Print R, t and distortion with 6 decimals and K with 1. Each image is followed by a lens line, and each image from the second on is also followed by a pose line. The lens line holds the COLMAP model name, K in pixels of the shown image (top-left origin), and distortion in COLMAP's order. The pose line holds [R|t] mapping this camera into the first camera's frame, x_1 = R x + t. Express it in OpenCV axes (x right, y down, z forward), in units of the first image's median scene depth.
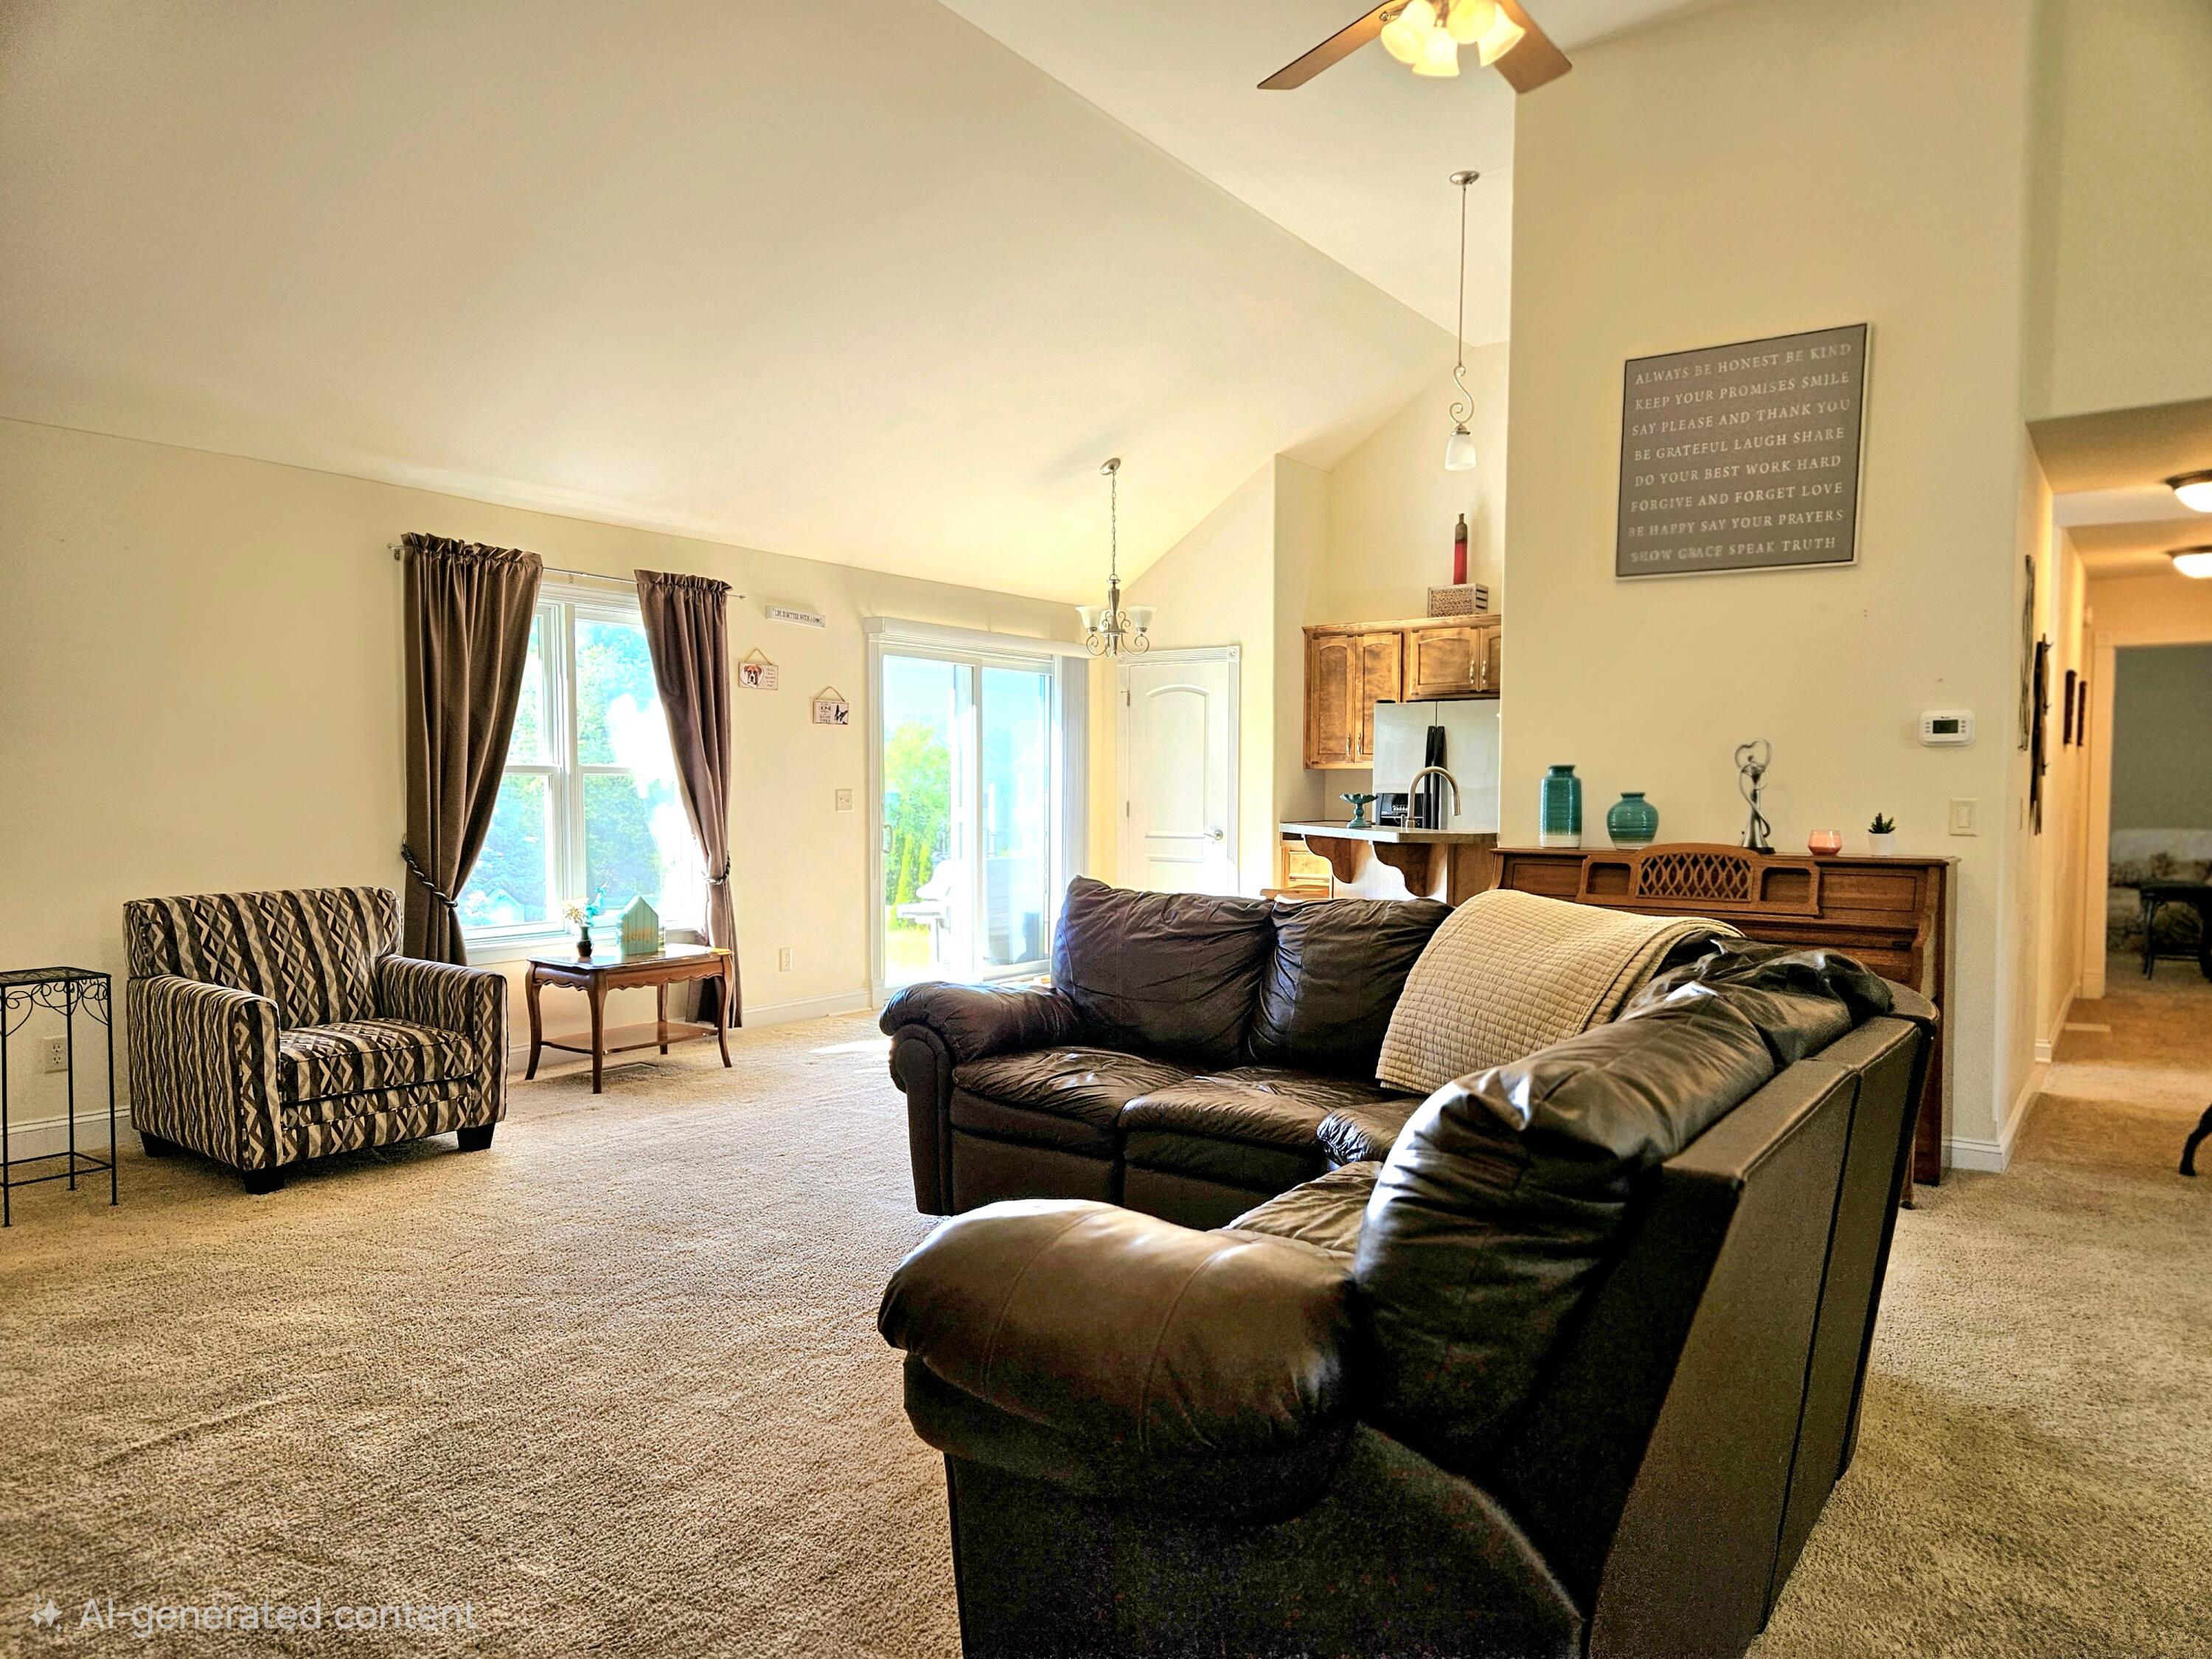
lens RADIAL K [[1475.8, 0, 1100.9], [0, 1475.8, 828.6], [0, 0, 1]] dist [0.080862, -0.068147]
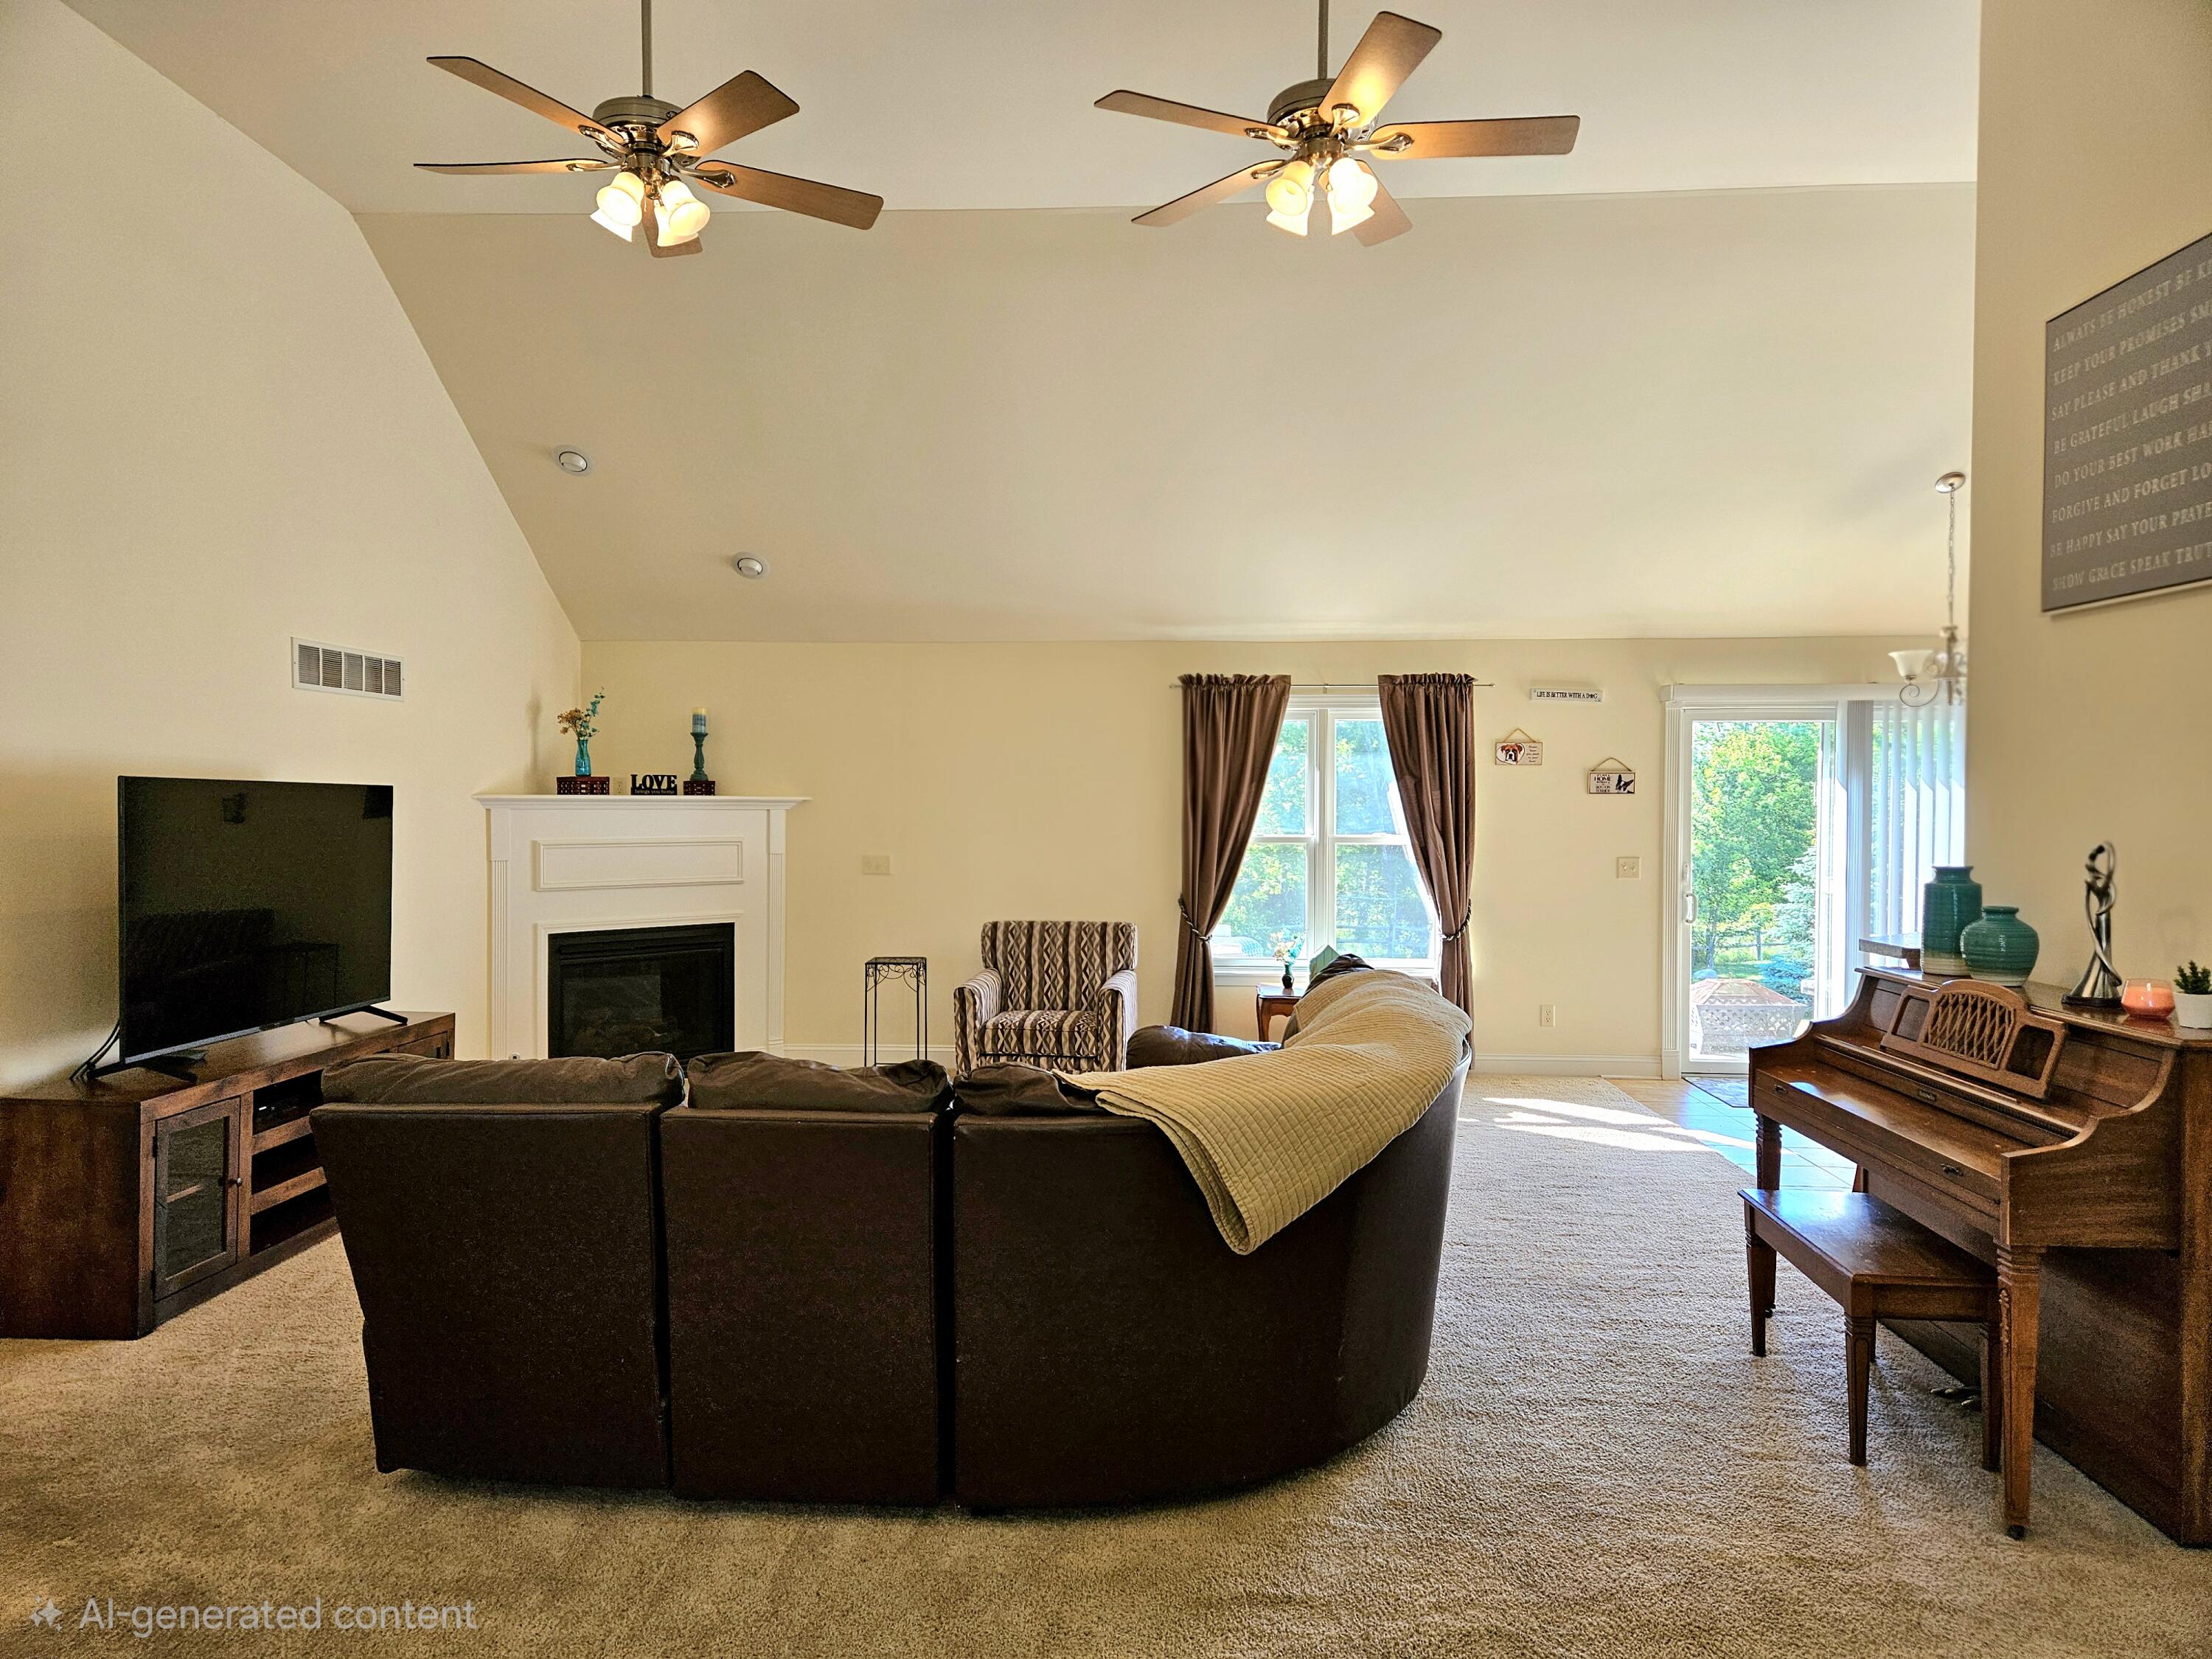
lens RADIAL K [[1475.8, 0, 1098.2], [0, 1475.8, 825.3], [0, 0, 1]] dist [0.080862, -0.068147]
pose [[0.526664, 0.008084, -0.850035, 0.659873], [-0.025984, 0.999641, -0.006592, -0.042133], [0.849676, 0.025559, 0.526685, 0.193165]]
